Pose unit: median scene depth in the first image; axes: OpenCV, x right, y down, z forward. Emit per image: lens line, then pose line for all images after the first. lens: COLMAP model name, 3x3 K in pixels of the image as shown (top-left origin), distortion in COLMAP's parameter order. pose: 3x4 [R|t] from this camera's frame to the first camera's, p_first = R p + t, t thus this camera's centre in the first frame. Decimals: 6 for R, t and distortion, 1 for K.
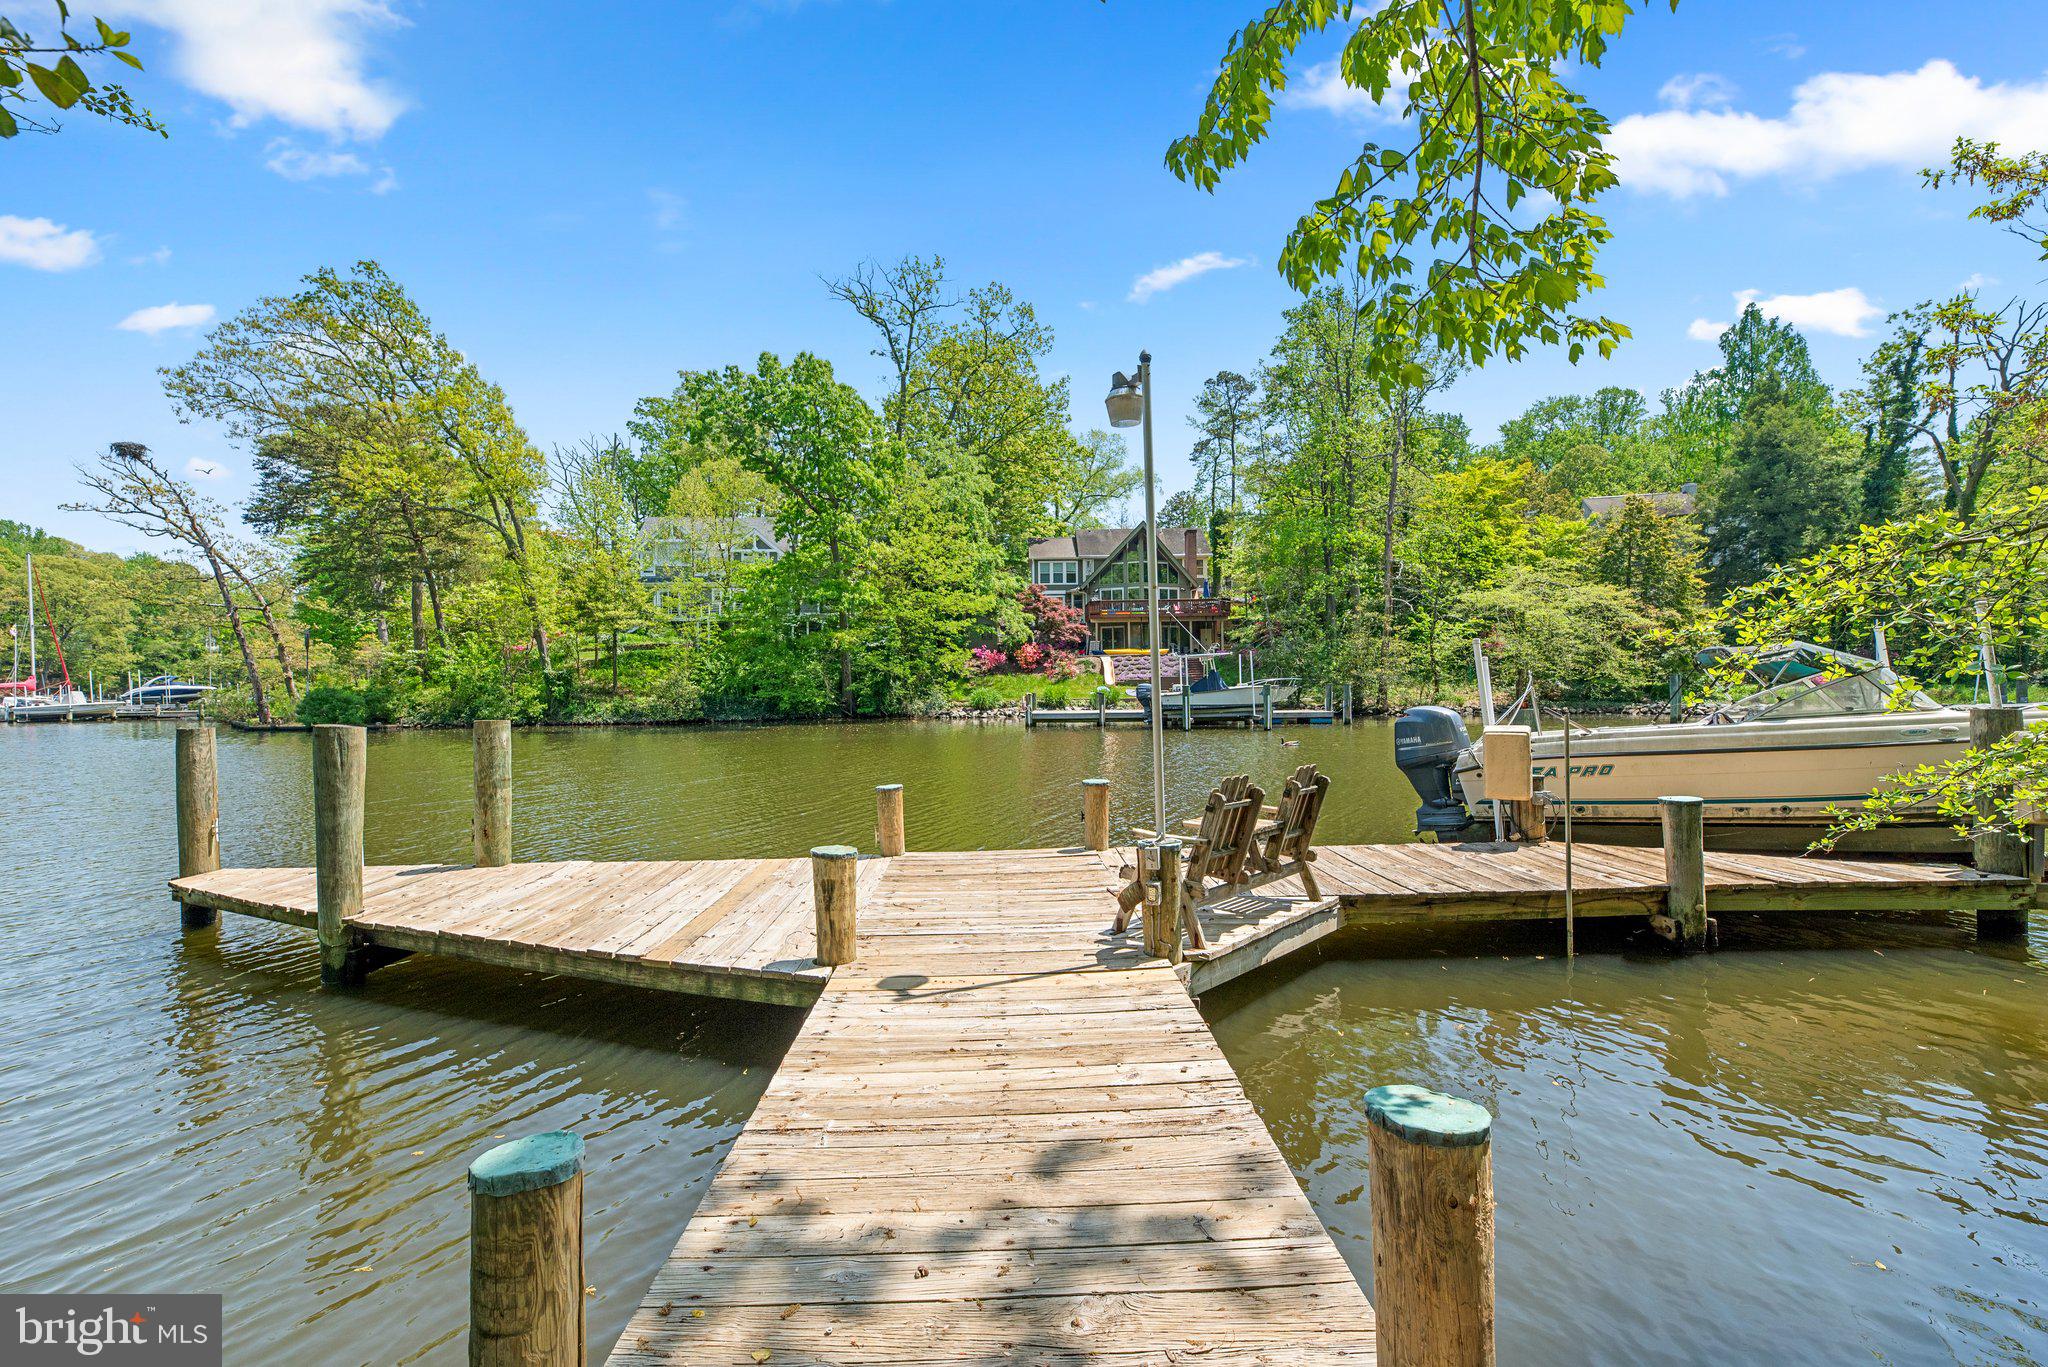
lens RADIAL K [[902.2, 0, 1027.2], [0, 902.2, 682.4], [0, 0, 1]] dist [0.000781, 0.001438]
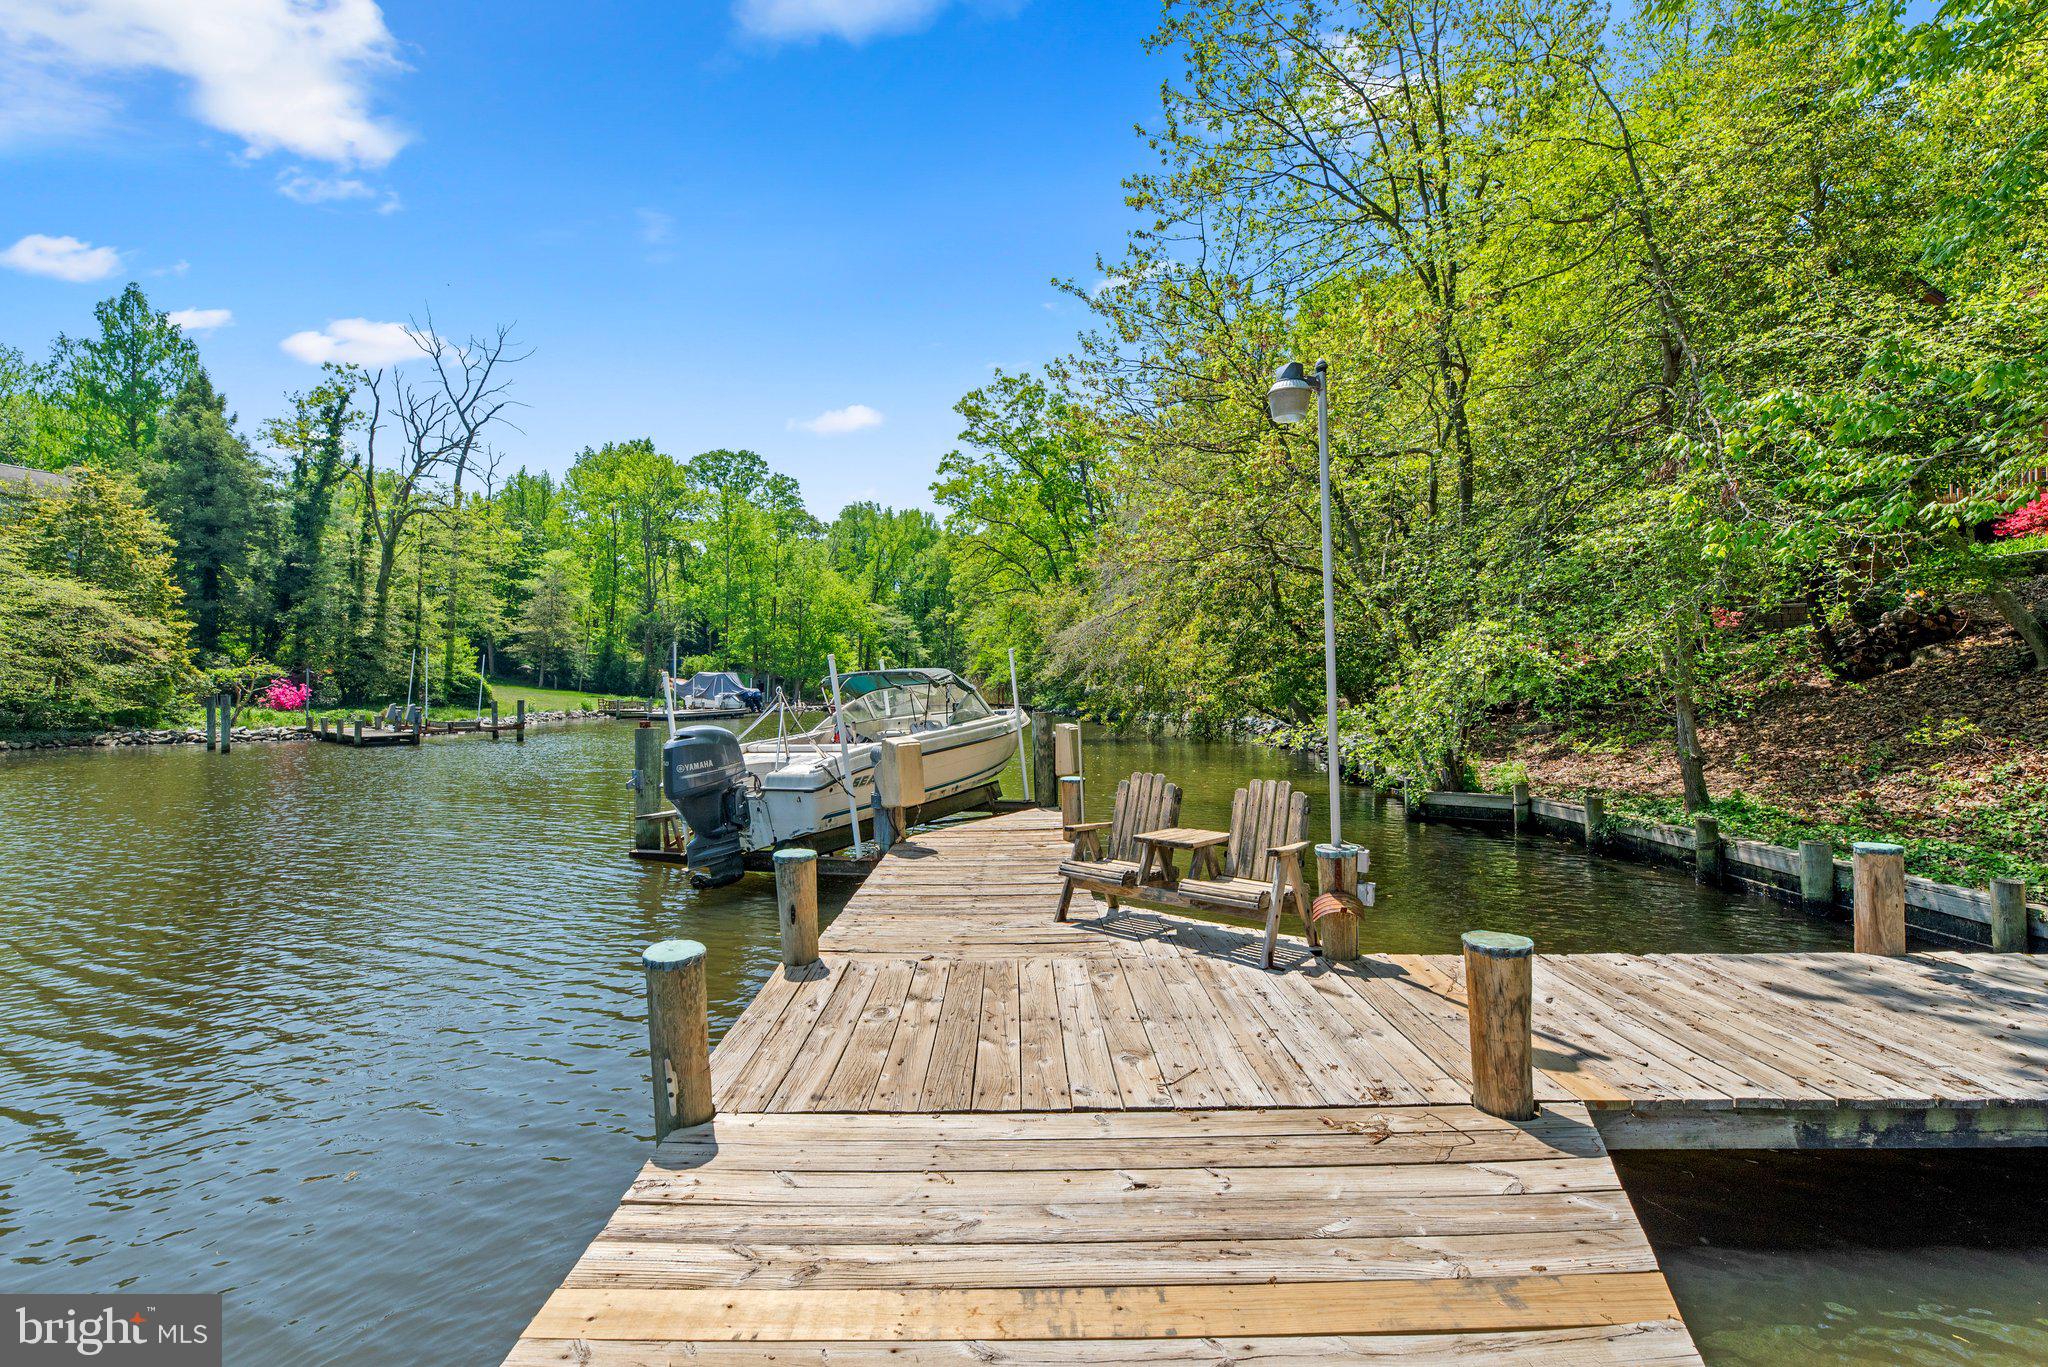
lens RADIAL K [[902.2, 0, 1018.5], [0, 902.2, 676.5], [0, 0, 1]] dist [0.000781, 0.001438]
pose [[0.008408, 0.018514, 0.999793, -0.105377], [0.013193, 0.999740, -0.018624, -0.001059], [-0.999878, 0.013347, 0.008162, 0.158577]]
